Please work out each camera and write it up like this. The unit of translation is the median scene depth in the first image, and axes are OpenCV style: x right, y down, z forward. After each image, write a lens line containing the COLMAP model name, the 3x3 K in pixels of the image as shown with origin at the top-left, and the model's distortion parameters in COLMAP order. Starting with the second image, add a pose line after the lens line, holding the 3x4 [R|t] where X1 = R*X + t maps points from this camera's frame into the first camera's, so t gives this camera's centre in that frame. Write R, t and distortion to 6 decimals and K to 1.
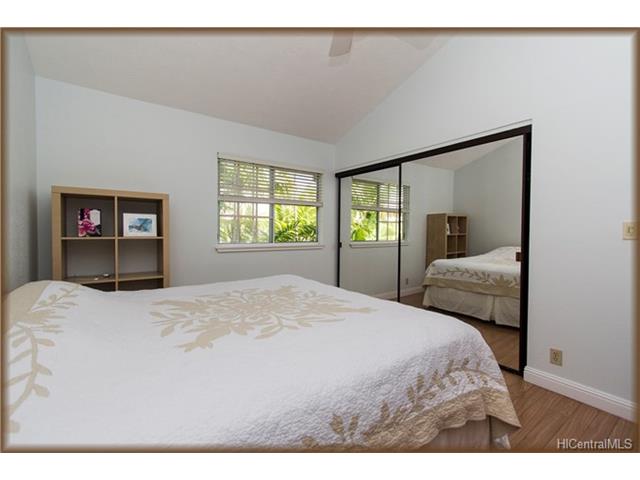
lens RADIAL K [[290.7, 0, 322.5], [0, 290.7, 238.5], [0, 0, 1]] dist [0.002331, -0.000925]
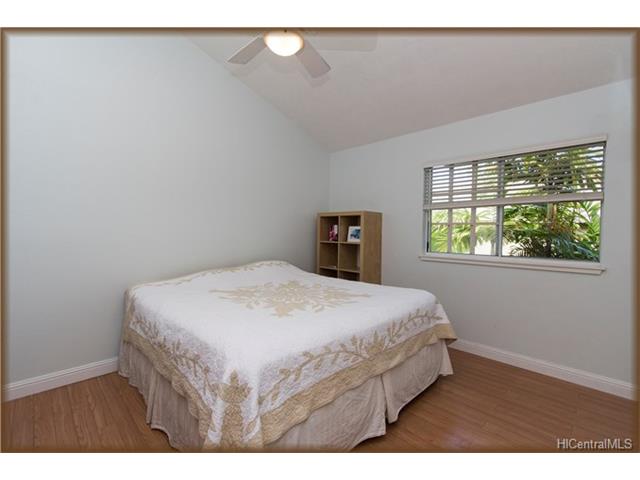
lens RADIAL K [[290.7, 0, 322.3], [0, 290.7, 239.0], [0, 0, 1]] dist [0.002331, -0.000925]
pose [[0.172494, 0.008089, -0.984977, 0.752875], [-0.045959, 0.998943, 0.000155, -0.014771], [0.983938, 0.045242, 0.172683, 0.607030]]
